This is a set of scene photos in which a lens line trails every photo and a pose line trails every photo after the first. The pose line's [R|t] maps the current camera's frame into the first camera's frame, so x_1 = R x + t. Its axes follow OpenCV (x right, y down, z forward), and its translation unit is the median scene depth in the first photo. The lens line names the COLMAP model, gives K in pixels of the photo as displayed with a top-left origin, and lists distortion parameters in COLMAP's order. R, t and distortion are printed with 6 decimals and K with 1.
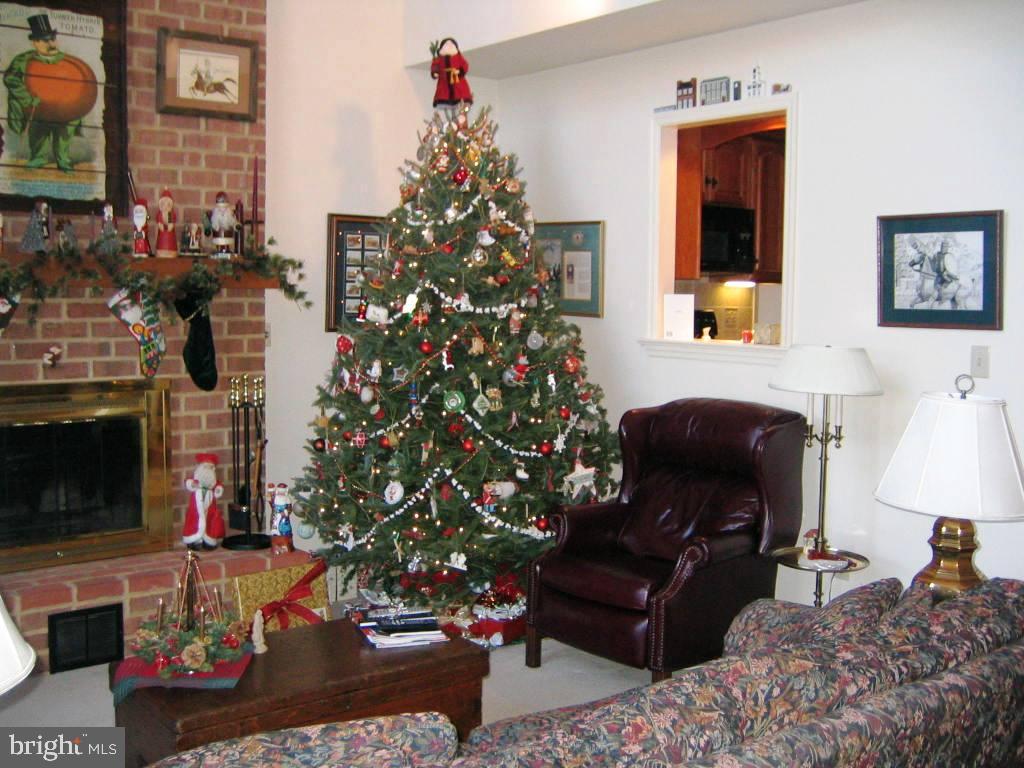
lens RADIAL K [[1101.3, 0, 509.5], [0, 1101.3, 383.7], [0, 0, 1]] dist [-0.038784, 0.000000]
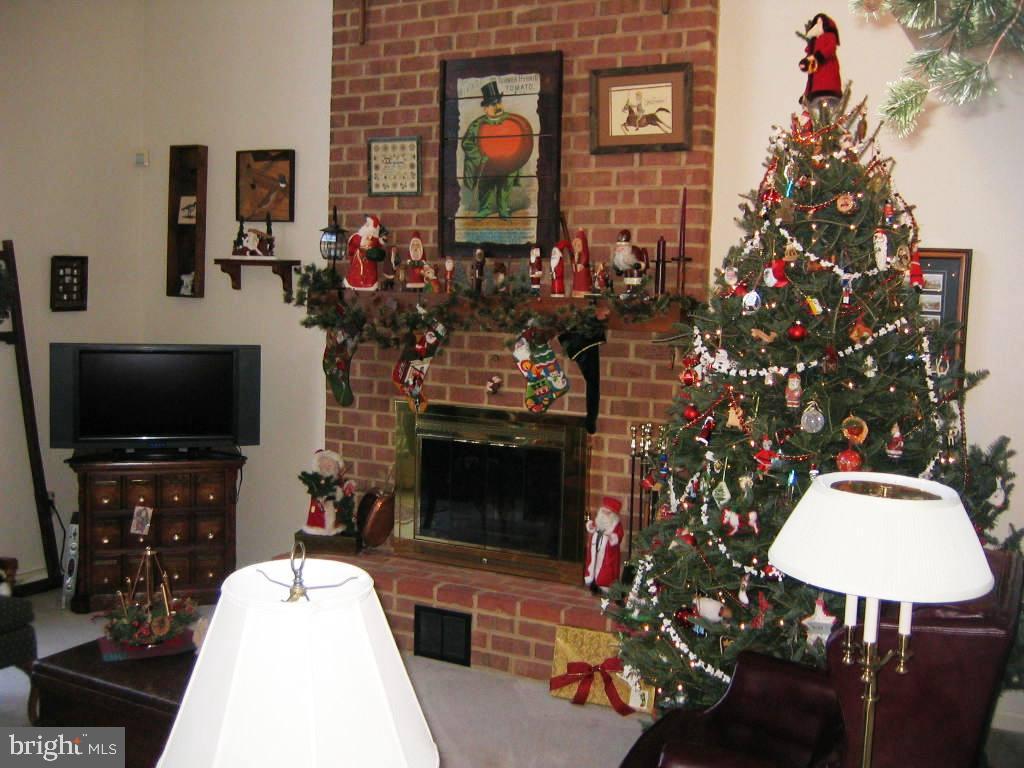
lens RADIAL K [[1101.3, 0, 510.2], [0, 1101.3, 382.4], [0, 0, 1]] dist [-0.038784, 0.000000]
pose [[0.401025, 0.081210, -0.912460, 0.616776], [-0.099683, 0.994017, 0.044658, -0.078889], [0.910627, 0.073048, 0.406721, 0.553999]]
